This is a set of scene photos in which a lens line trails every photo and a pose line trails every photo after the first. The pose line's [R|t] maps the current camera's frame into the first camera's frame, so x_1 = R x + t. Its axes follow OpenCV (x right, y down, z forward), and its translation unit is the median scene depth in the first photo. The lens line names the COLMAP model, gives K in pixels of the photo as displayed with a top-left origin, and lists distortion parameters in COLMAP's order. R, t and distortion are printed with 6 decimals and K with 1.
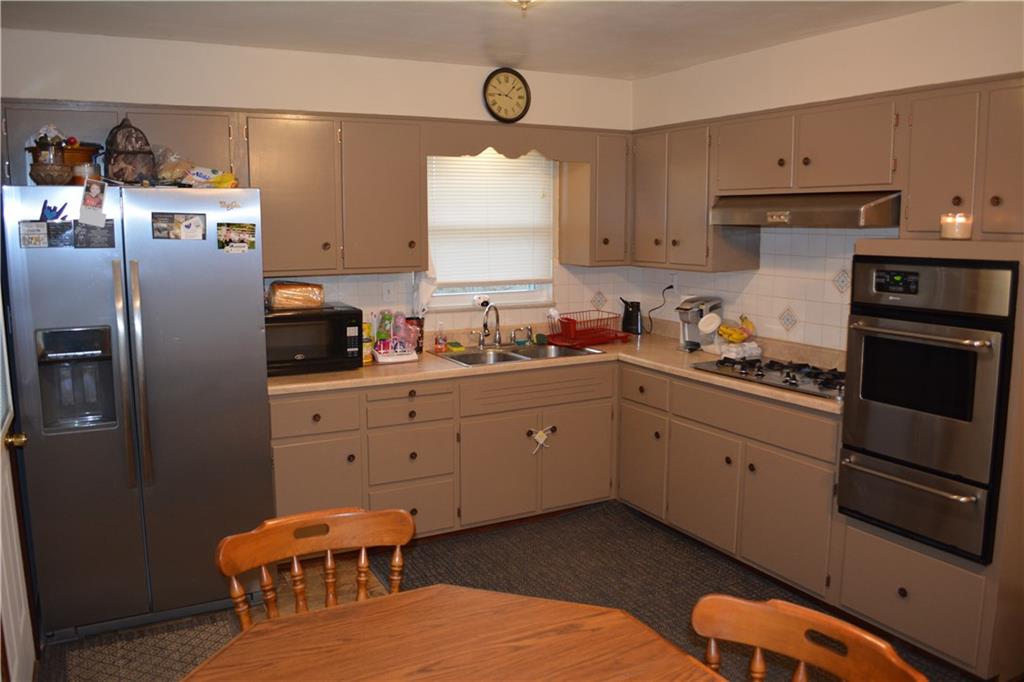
lens RADIAL K [[806.4, 0, 509.8], [0, 806.4, 339.2], [0, 0, 1]] dist [-0.082375, 0.015791]
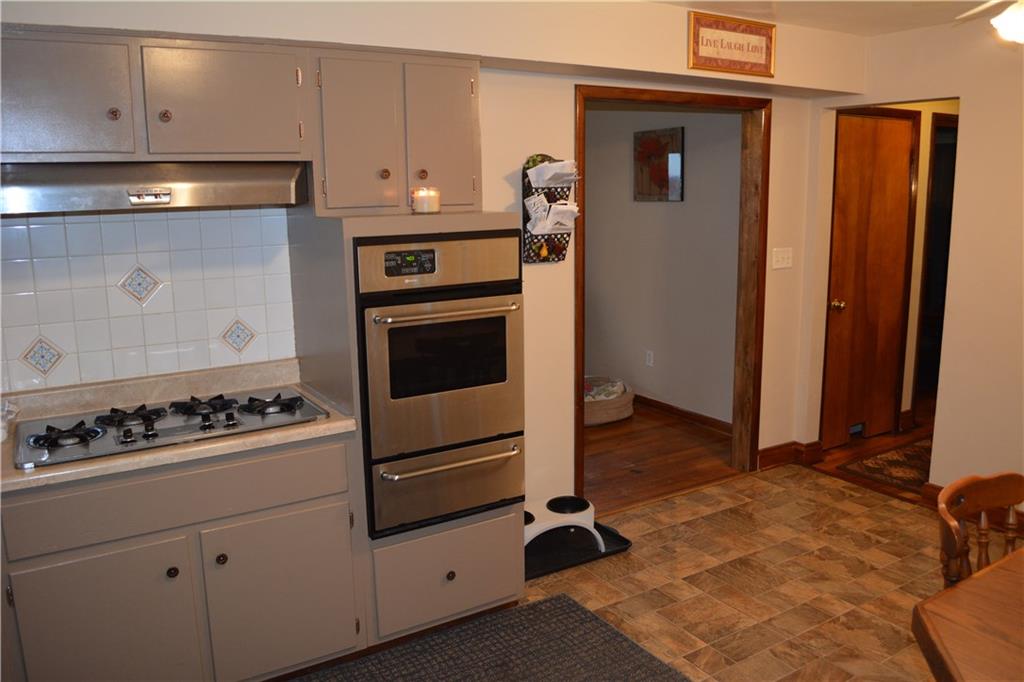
lens RADIAL K [[806.4, 0, 505.9], [0, 806.4, 335.9], [0, 0, 1]] dist [-0.082375, 0.015791]
pose [[-0.057146, -0.173660, 0.983146, -0.405587], [0.158791, 0.970639, 0.180680, -0.128846], [-0.985657, 0.166440, -0.027892, 0.852643]]
